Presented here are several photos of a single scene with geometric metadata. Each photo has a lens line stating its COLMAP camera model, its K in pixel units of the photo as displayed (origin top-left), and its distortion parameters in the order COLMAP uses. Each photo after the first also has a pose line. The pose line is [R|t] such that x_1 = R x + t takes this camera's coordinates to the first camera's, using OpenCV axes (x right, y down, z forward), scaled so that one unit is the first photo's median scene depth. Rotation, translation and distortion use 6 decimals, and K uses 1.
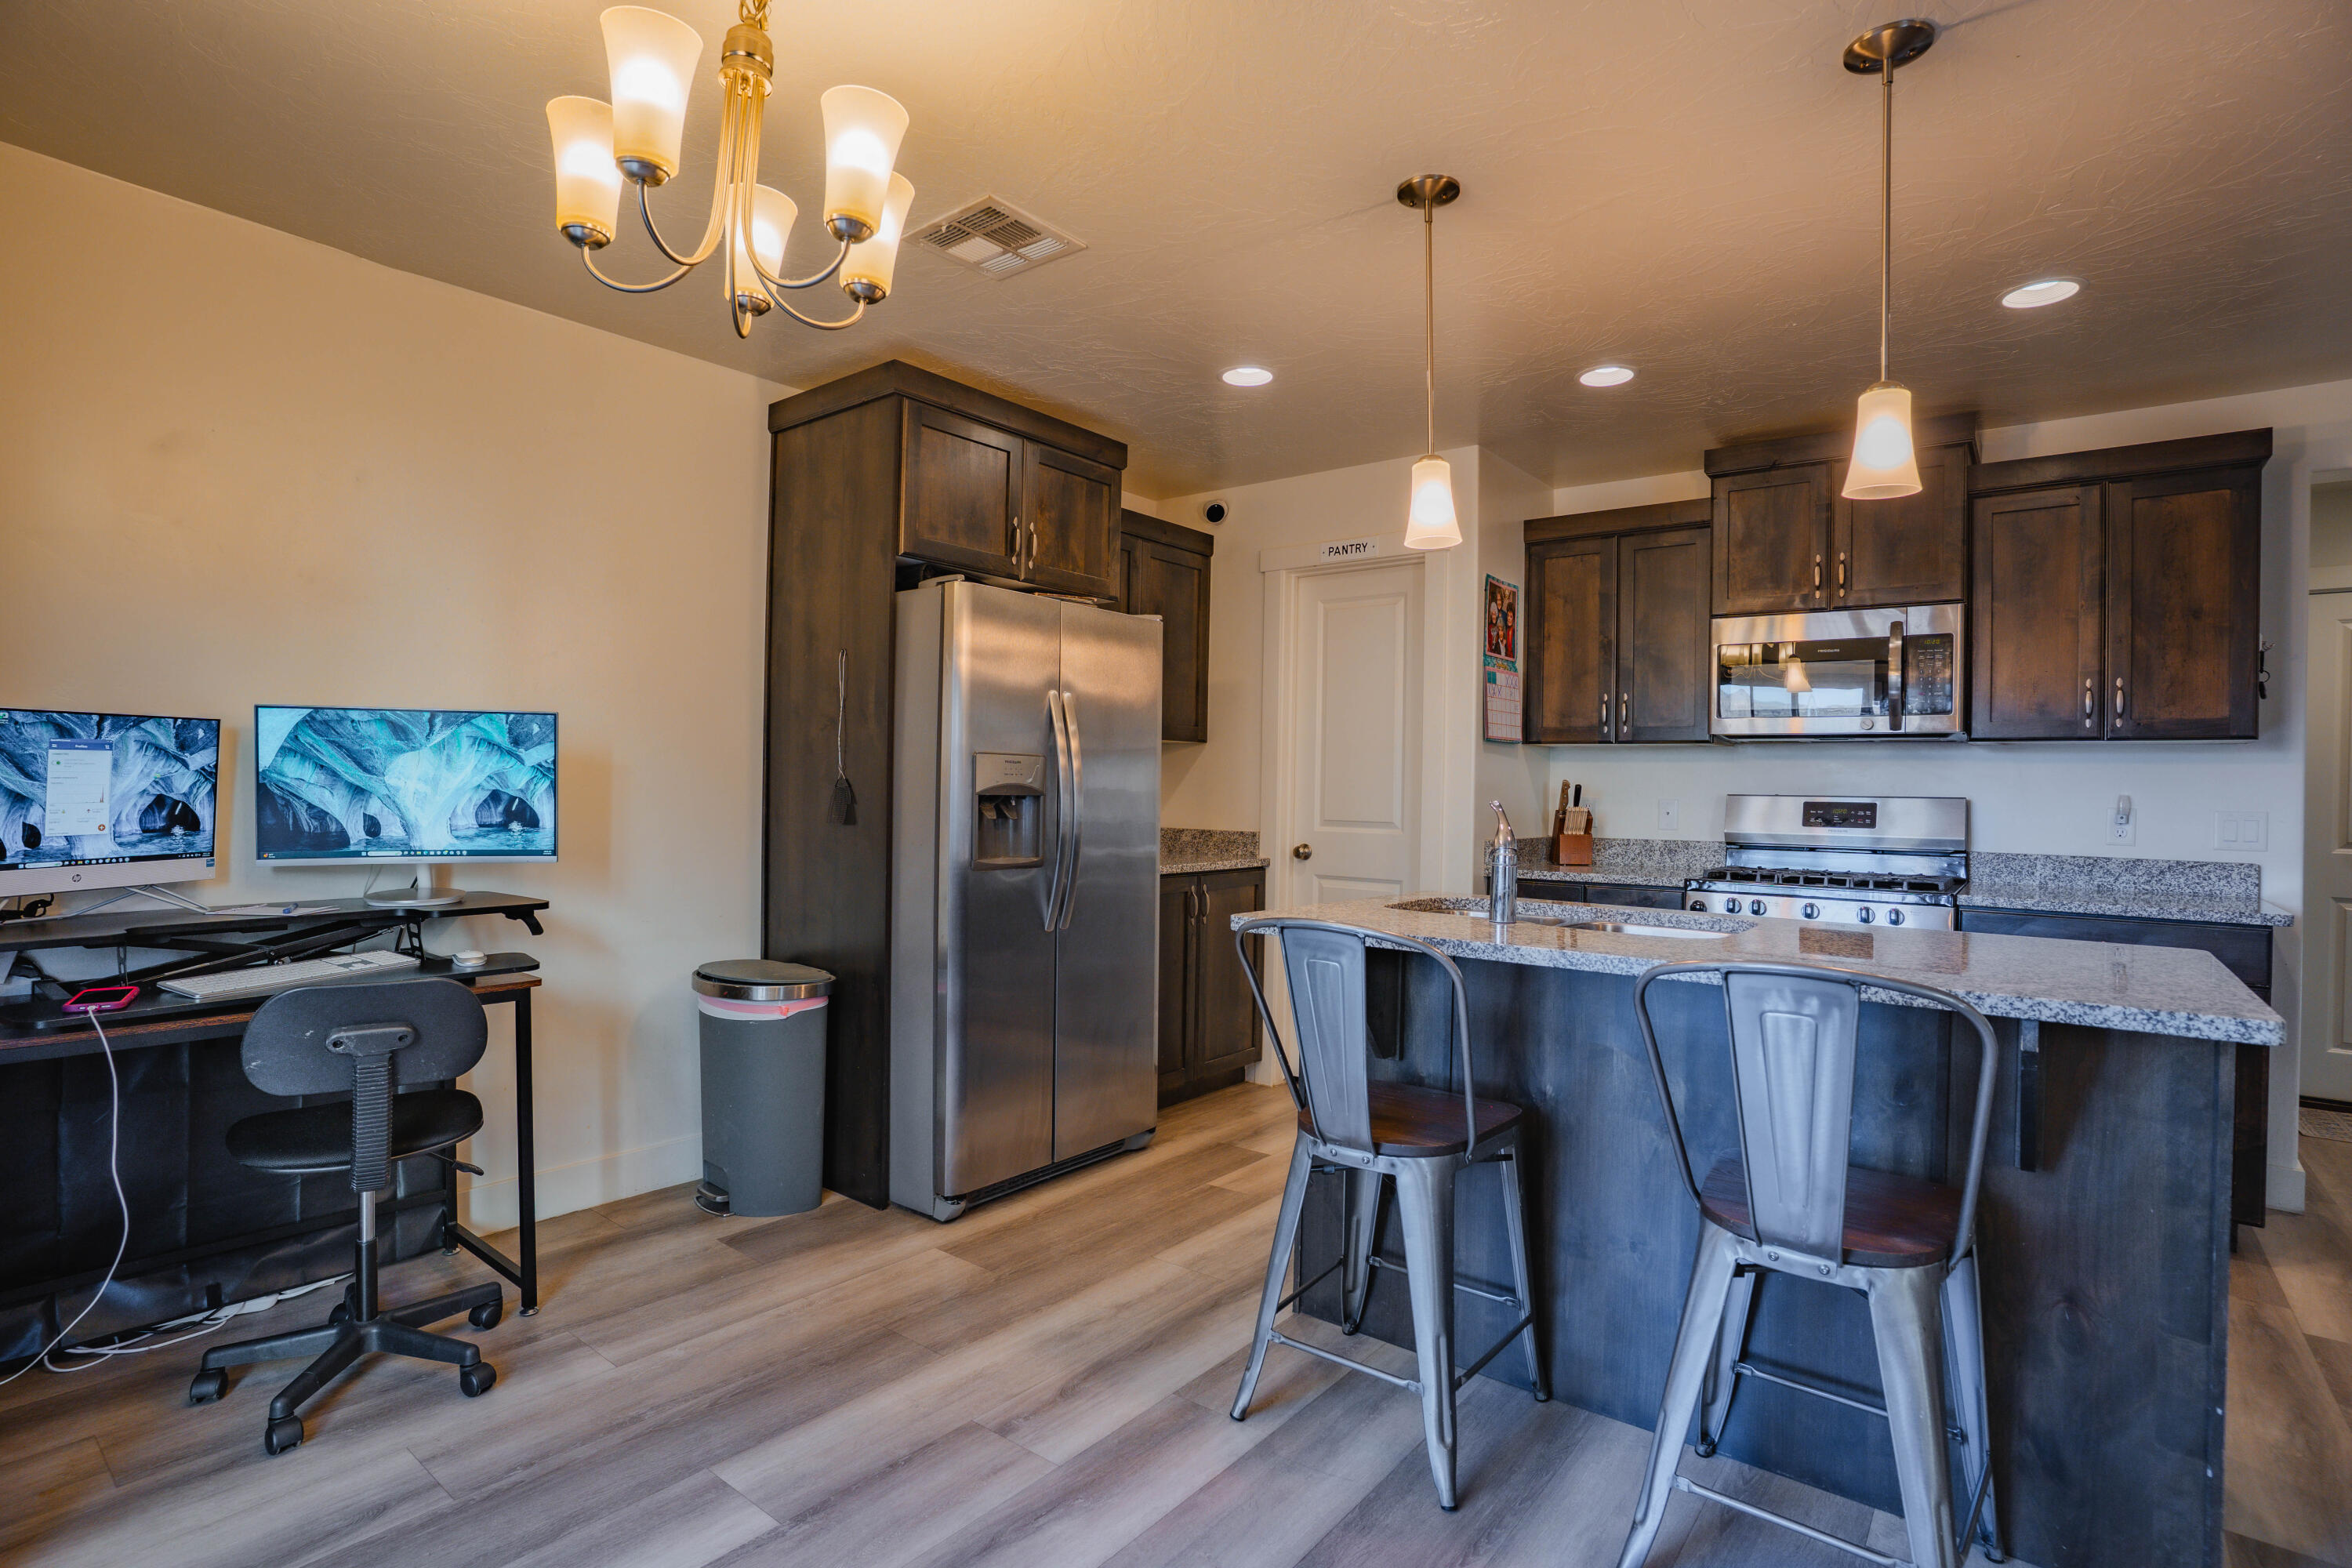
lens RADIAL K [[1155.2, 0, 1176.0], [0, 1155.2, 784.0], [0, 0, 1]] dist [-0.000034, 0.000513]
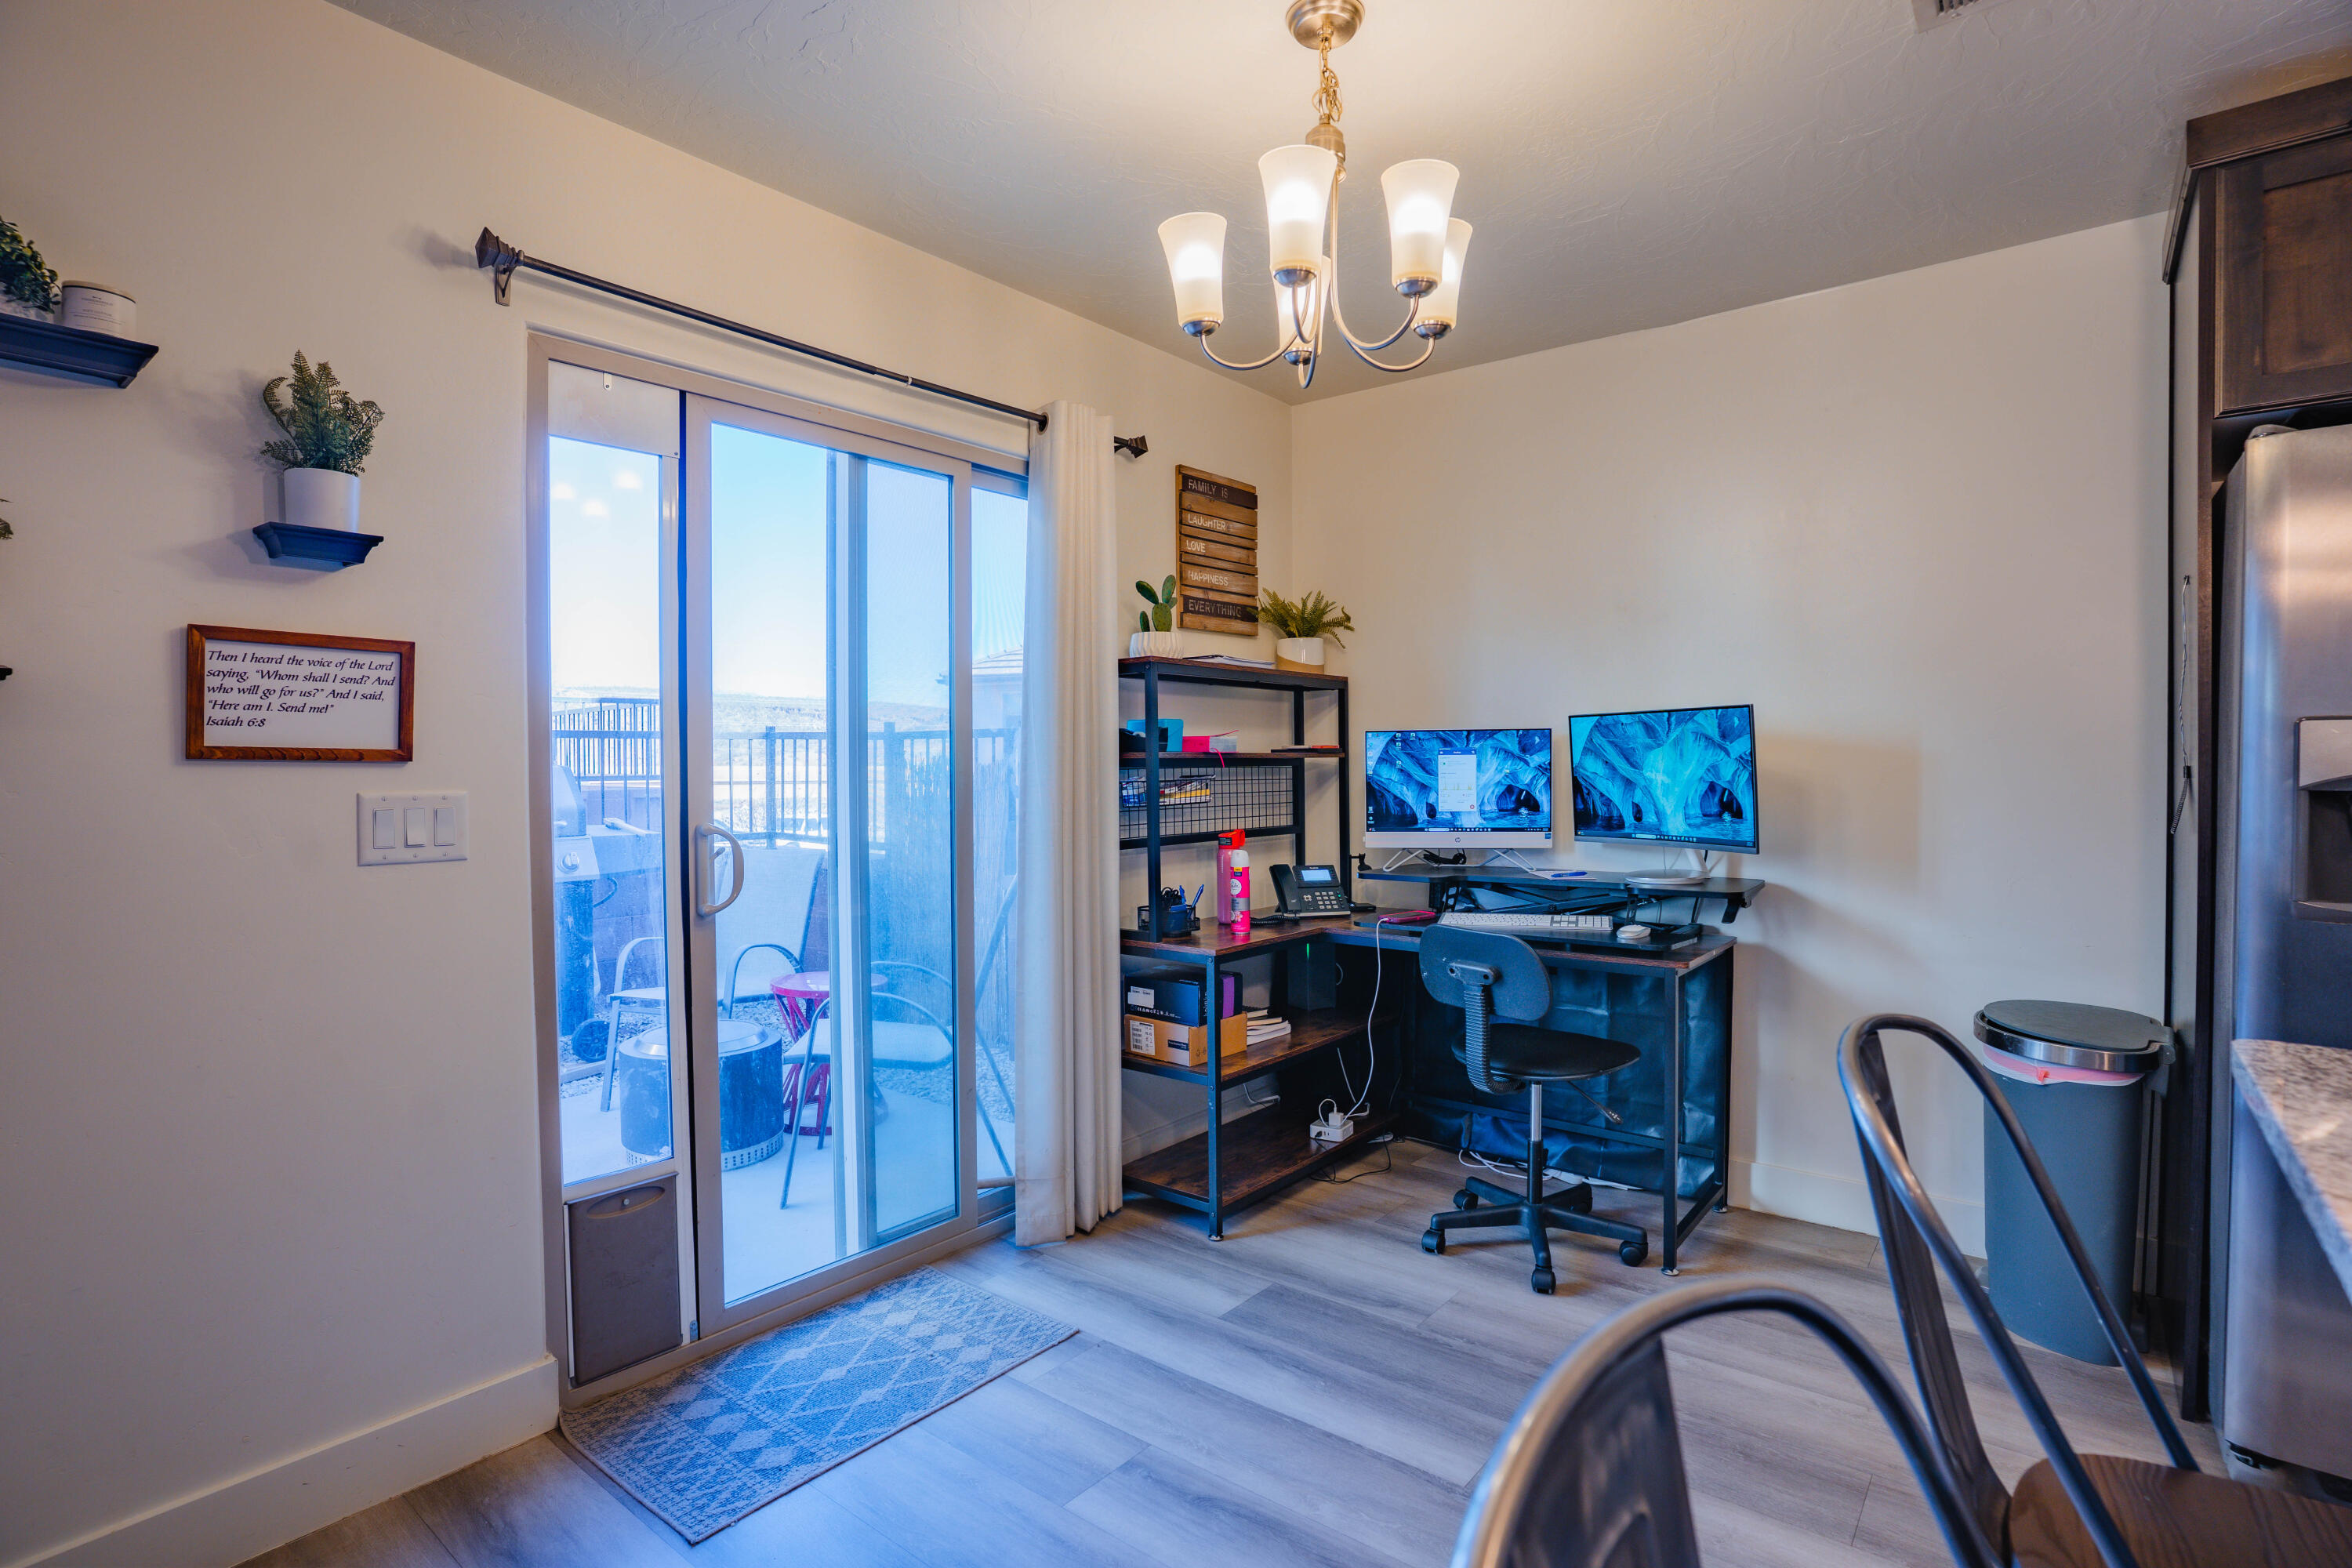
lens RADIAL K [[1201.3, 0, 1176.0], [0, 1201.3, 784.0], [0, 0, 1]] dist [-0.002246, -0.000154]
pose [[0.007174, 0.002449, -0.999971, 0.573331], [0.003684, 0.999990, 0.002476, 0.003079], [0.999967, -0.003702, 0.007165, 0.571752]]
